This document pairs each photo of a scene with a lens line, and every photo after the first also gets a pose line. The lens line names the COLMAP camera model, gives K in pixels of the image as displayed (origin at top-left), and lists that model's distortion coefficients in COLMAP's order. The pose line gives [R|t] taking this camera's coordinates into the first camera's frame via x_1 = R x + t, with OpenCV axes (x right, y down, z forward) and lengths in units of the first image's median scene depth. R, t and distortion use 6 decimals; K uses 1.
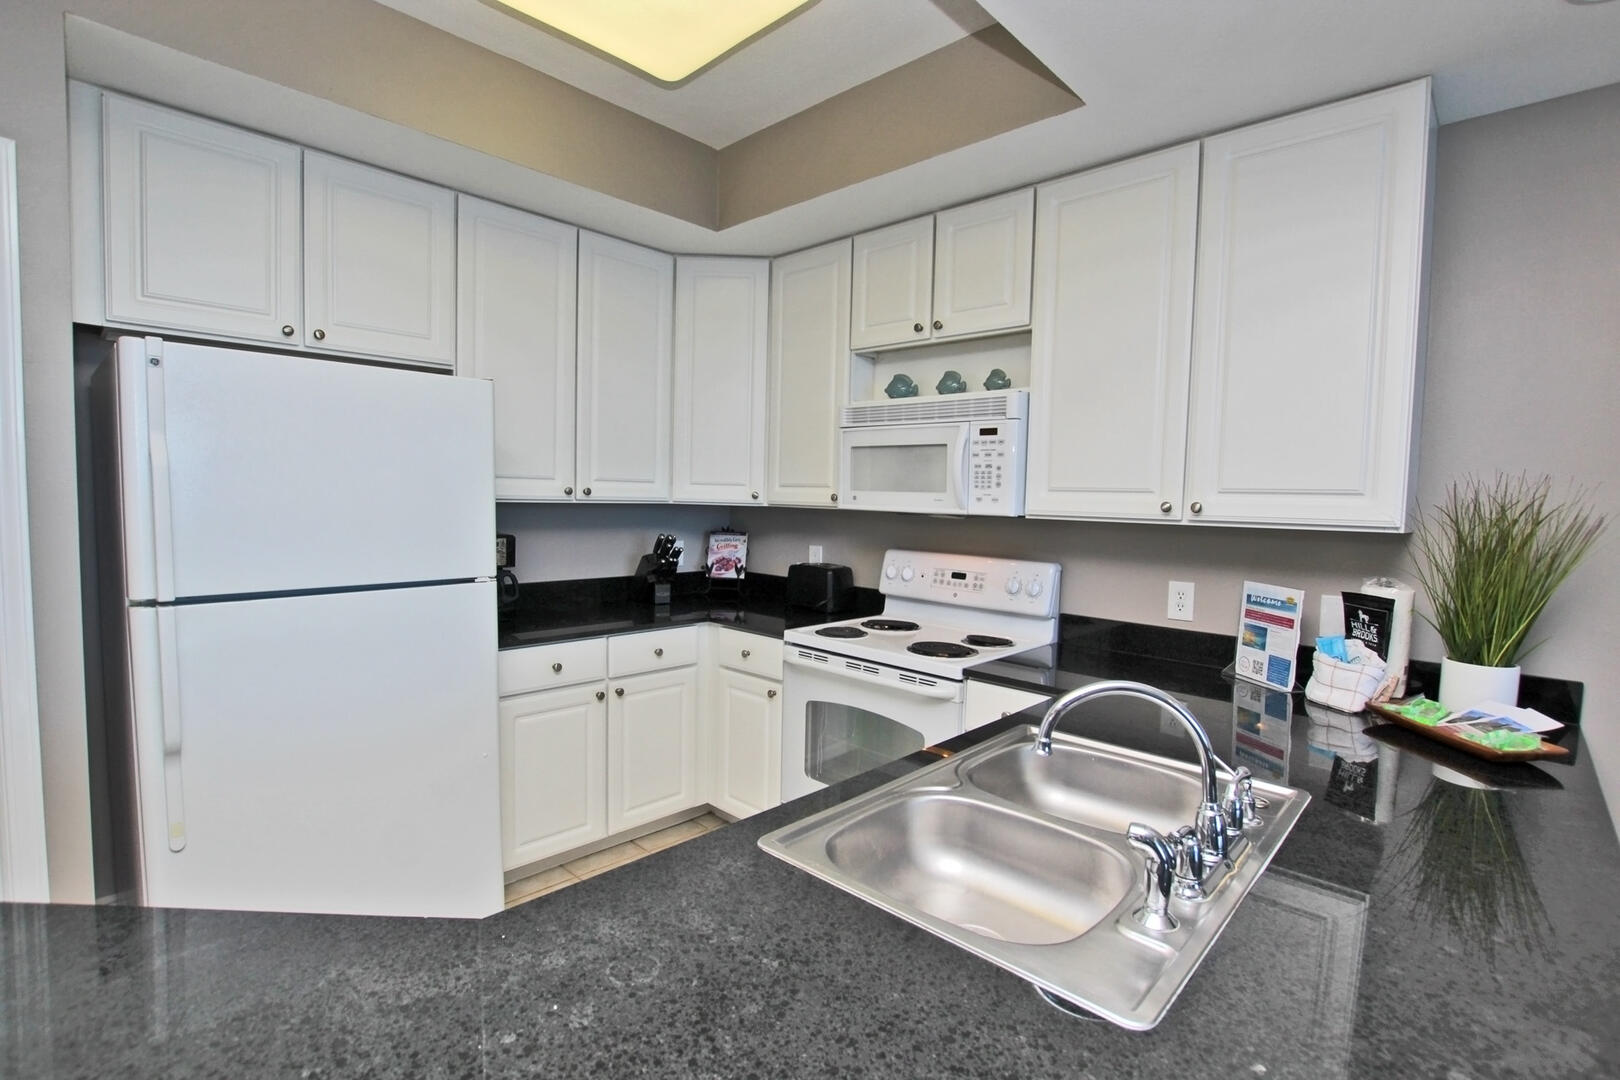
lens RADIAL K [[743.7, 0, 807.7], [0, 743.7, 545.5], [0, 0, 1]] dist [-0.023436, 0.000309]
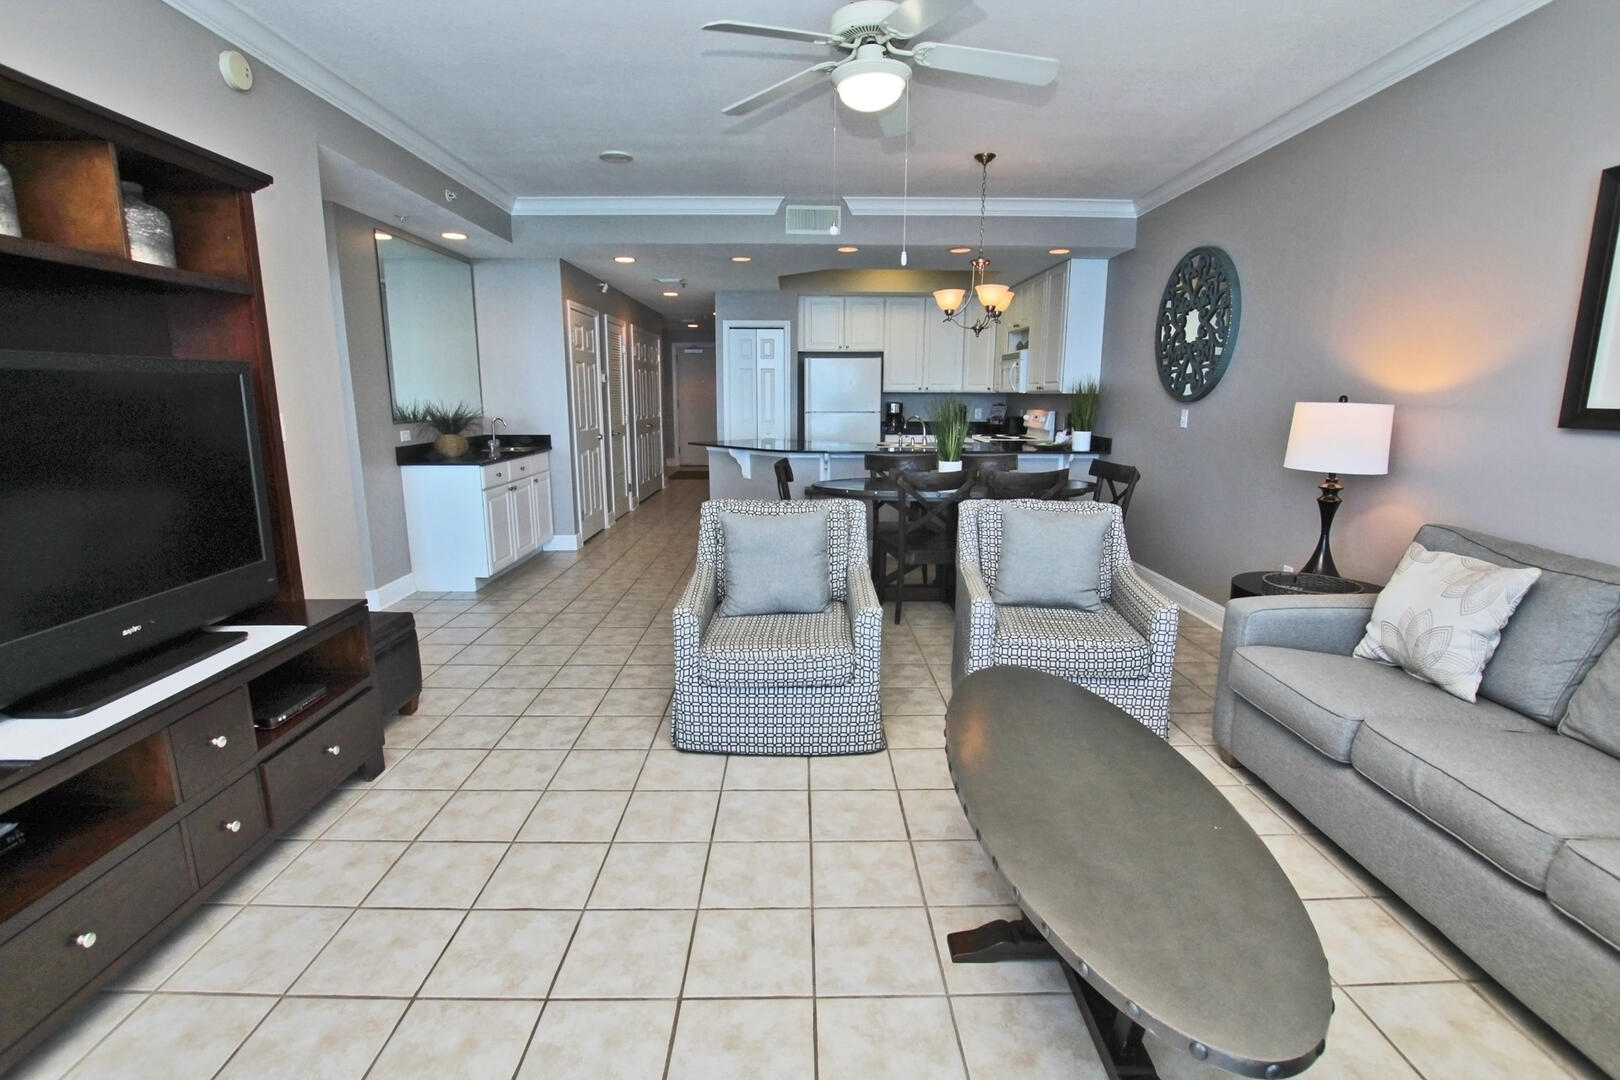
lens RADIAL K [[743.7, 0, 807.7], [0, 743.7, 545.5], [0, 0, 1]] dist [-0.023436, 0.000309]
pose [[0.700146, 0.122287, -0.703450, 1.656035], [-0.033996, 0.989816, 0.138233, 0.166078], [0.713190, -0.072869, 0.697173, -1.555833]]
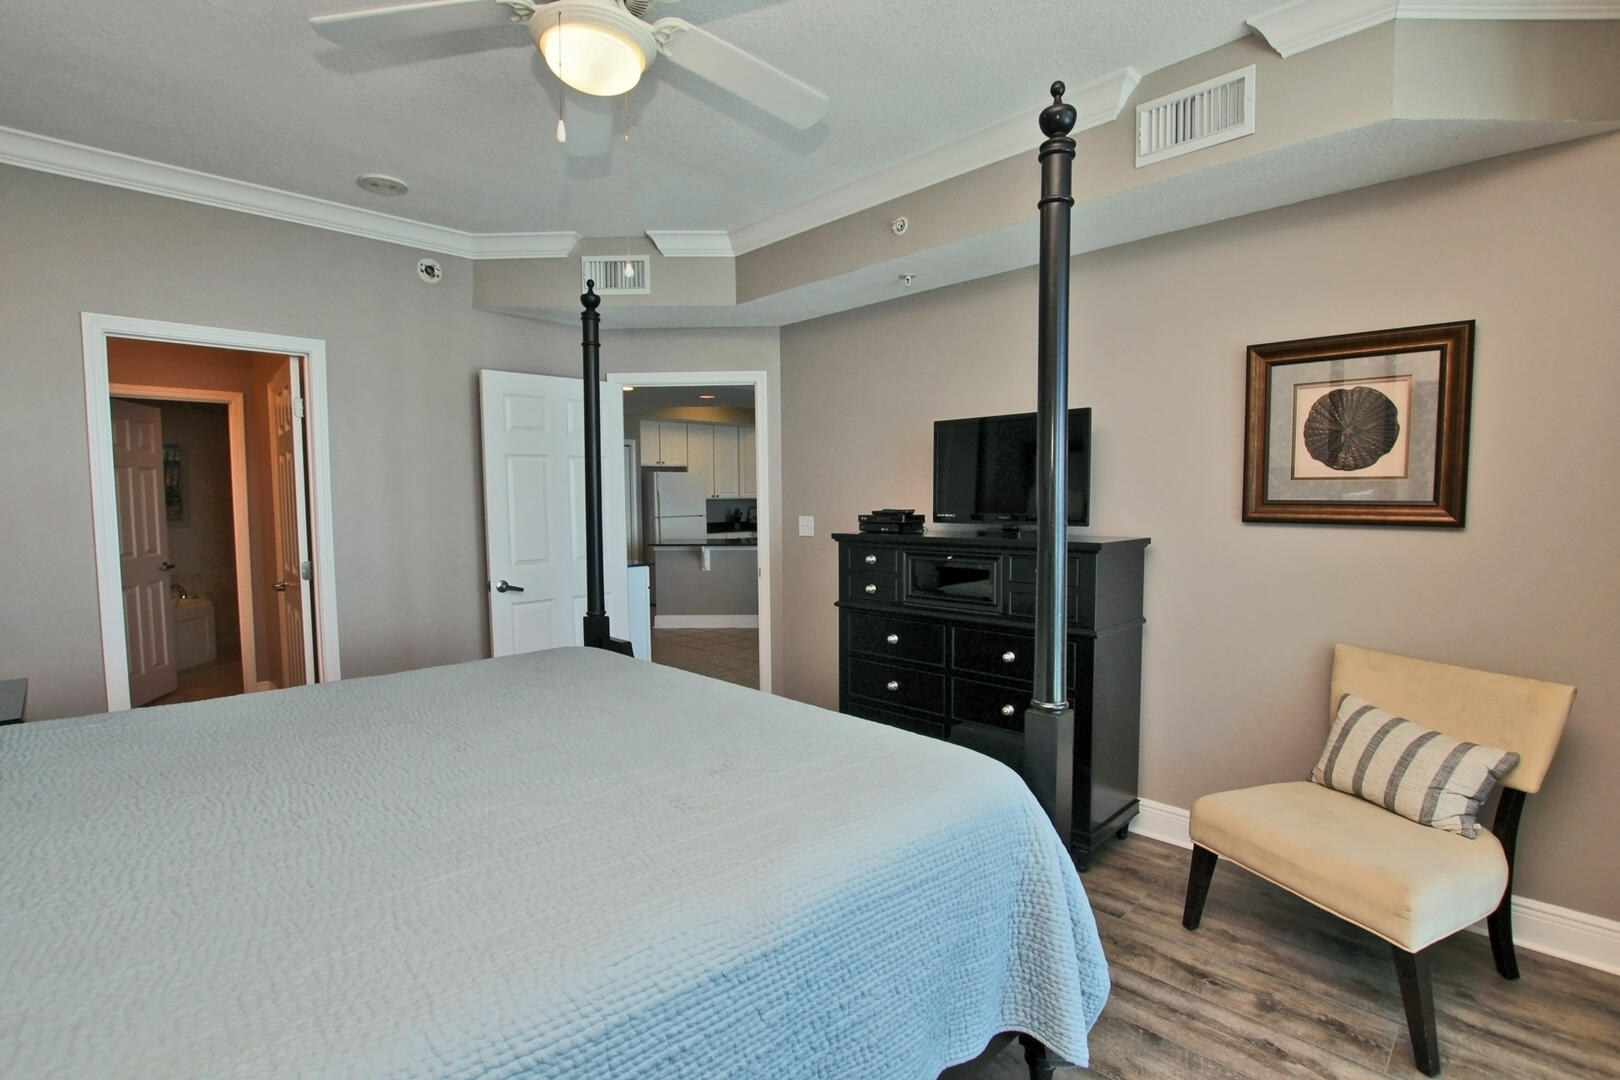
lens RADIAL K [[743.7, 0, 807.7], [0, 743.7, 545.5], [0, 0, 1]] dist [-0.023436, 0.000309]
pose [[0.999217, -0.029775, -0.026068, 0.263435], [0.029824, 0.999554, 0.001492, 0.199291], [0.026012, -0.002268, 0.999659, -2.964840]]
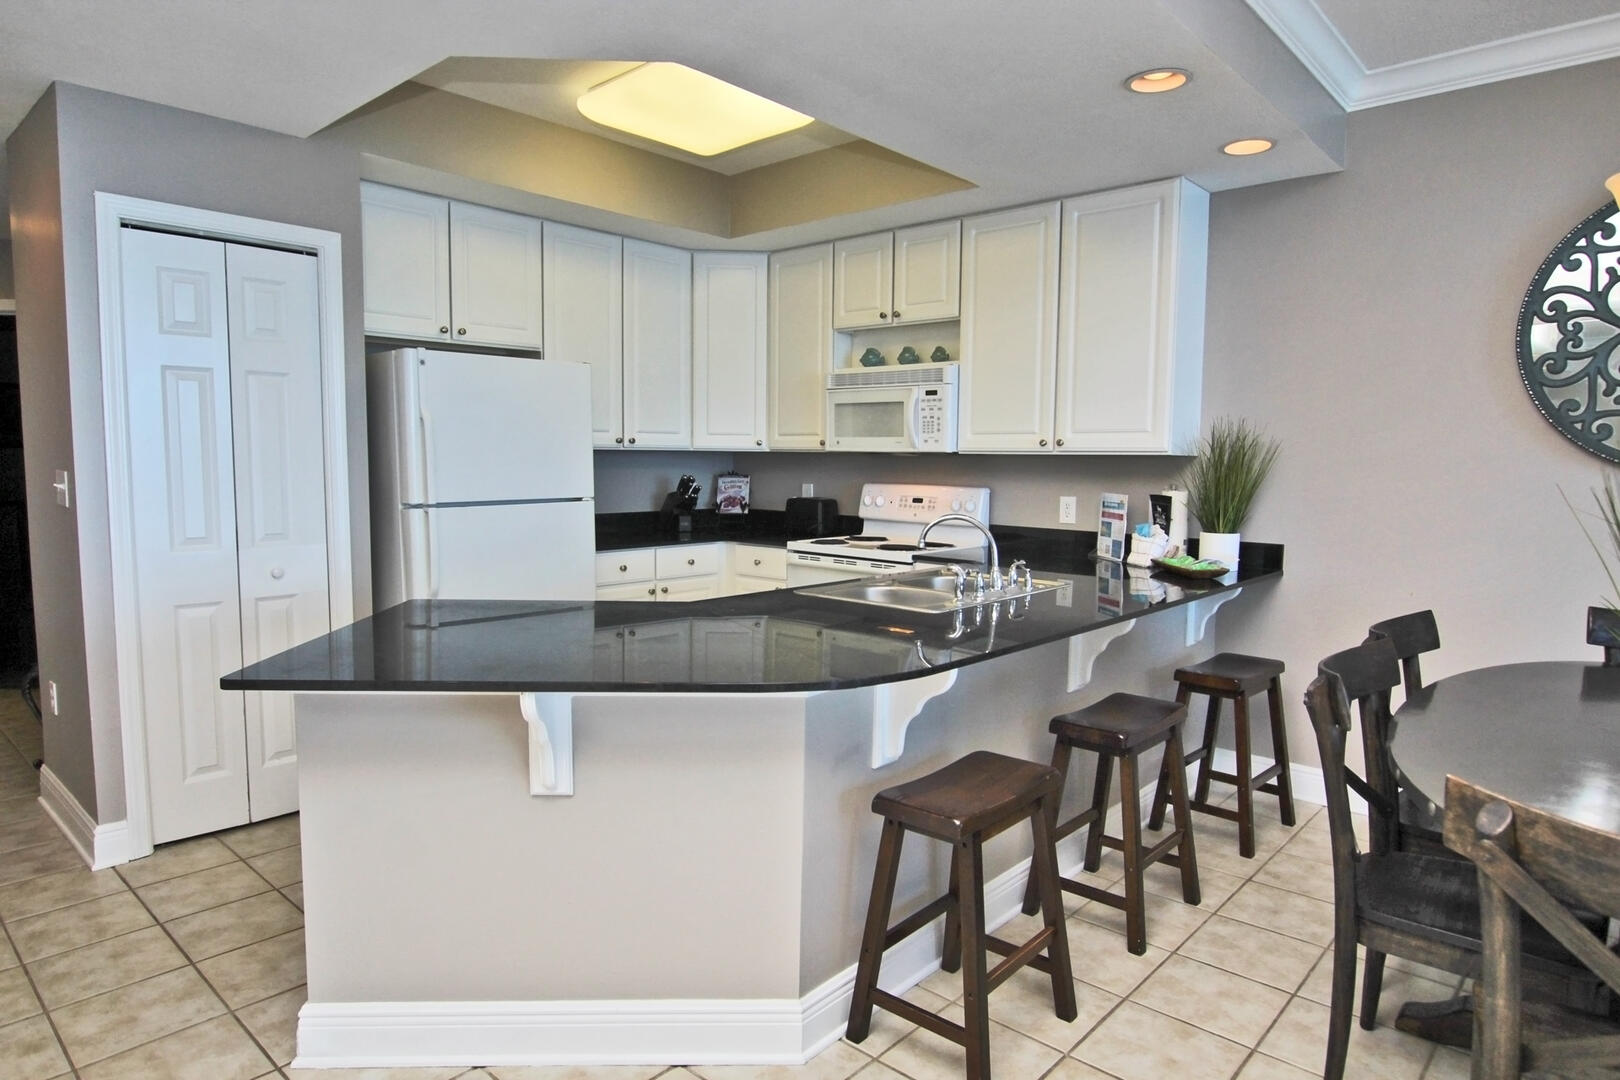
lens RADIAL K [[956.8, 0, 806.0], [0, 956.8, 543.4], [0, 0, 1]] dist [-0.006229, -0.001105]
pose [[0.999608, -0.016517, 0.022595, -0.038041], [0.015949, 0.999558, 0.025078, 0.076460], [-0.022999, -0.024708, 0.999430, -0.751170]]
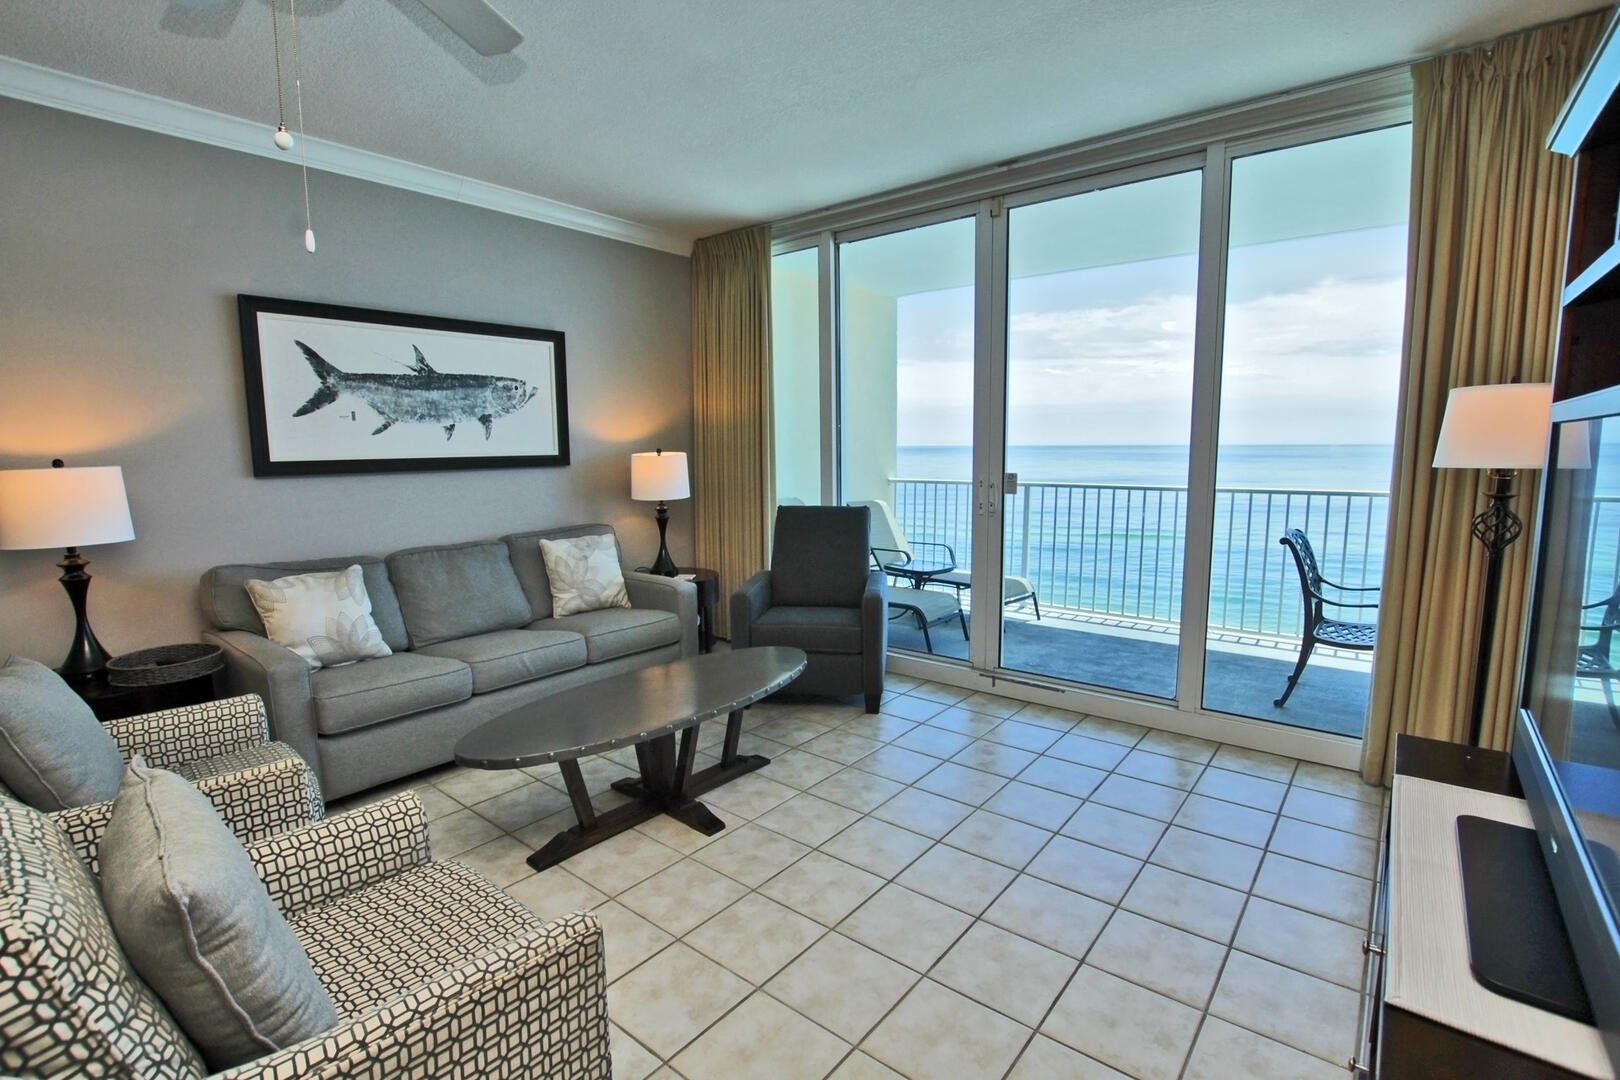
lens RADIAL K [[743.7, 0, 807.7], [0, 743.7, 545.5], [0, 0, 1]] dist [-0.023436, 0.000309]
pose [[-0.081977, -0.157161, 0.984165, 0.389983], [0.072385, 0.983942, 0.163155, 0.096042], [-0.994002, 0.084613, -0.069284, -1.098796]]
